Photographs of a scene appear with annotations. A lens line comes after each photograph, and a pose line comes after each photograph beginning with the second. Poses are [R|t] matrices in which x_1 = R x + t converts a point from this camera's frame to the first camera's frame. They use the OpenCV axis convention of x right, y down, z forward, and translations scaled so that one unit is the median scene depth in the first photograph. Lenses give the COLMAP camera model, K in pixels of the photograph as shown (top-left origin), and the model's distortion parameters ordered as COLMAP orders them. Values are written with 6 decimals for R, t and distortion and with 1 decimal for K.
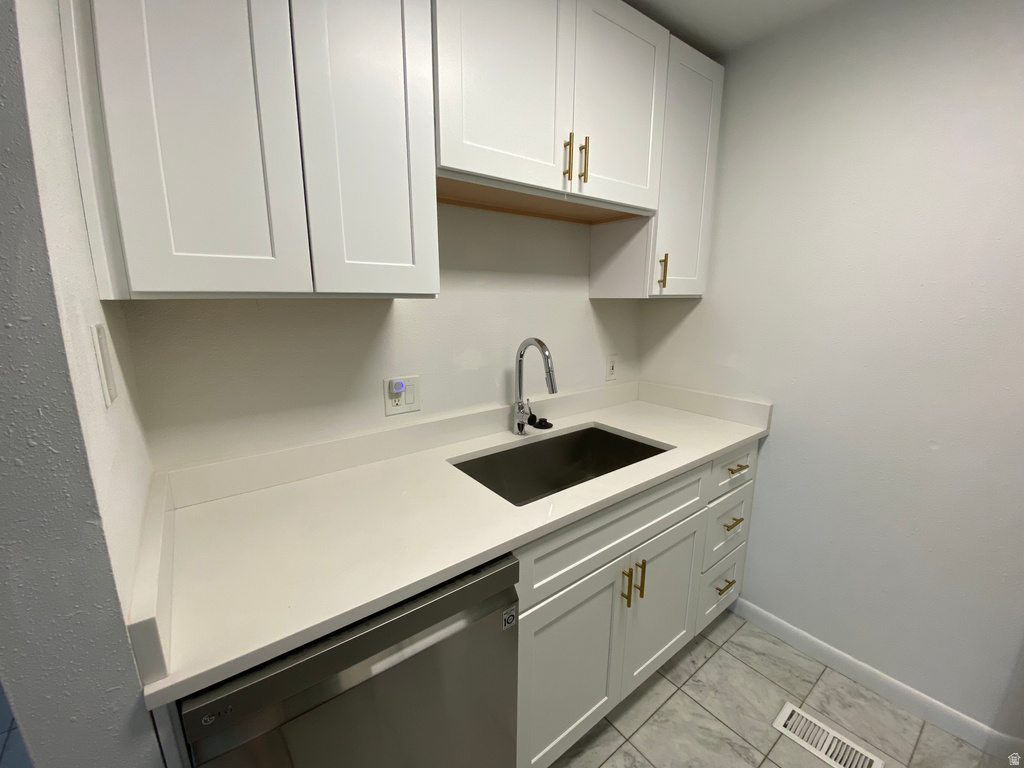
lens RADIAL K [[413.2, 0, 512.0], [0, 413.2, 384.0], [0, 0, 1]] dist [0.023341, -0.022236]
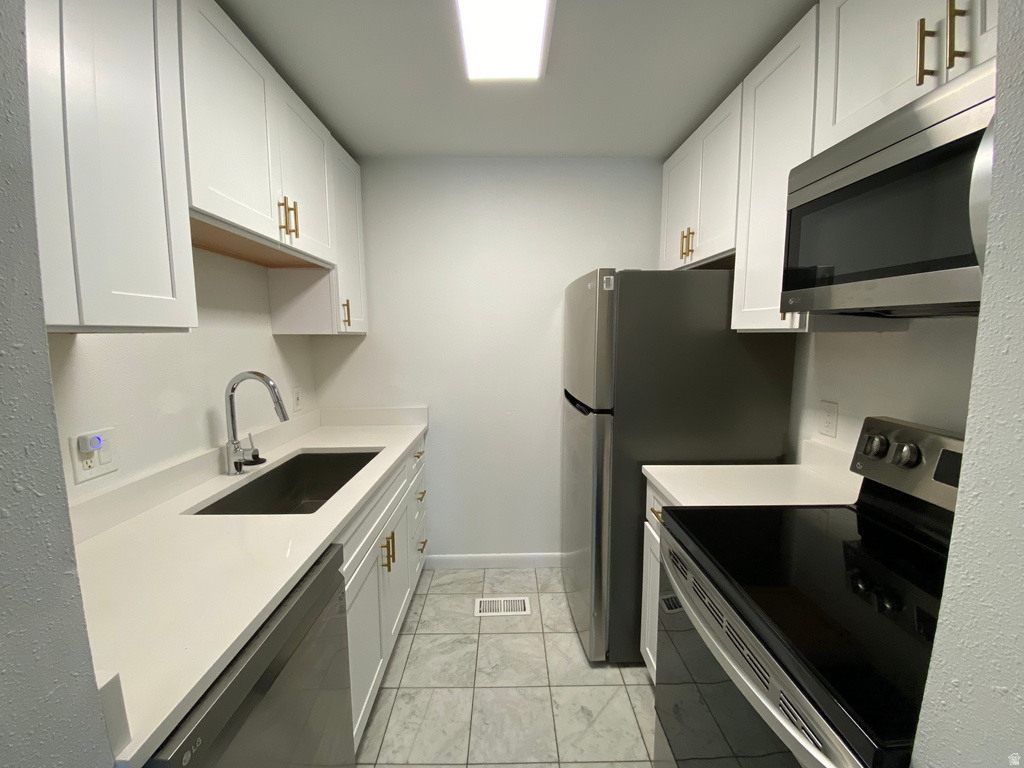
lens RADIAL K [[413.2, 0, 512.0], [0, 413.2, 384.0], [0, 0, 1]] dist [0.023341, -0.022236]
pose [[0.591872, -0.098149, 0.800034, -0.387709], [0.173286, 0.984844, -0.007377, 0.036689], [-0.787185, 0.143001, 0.599909, -0.119472]]
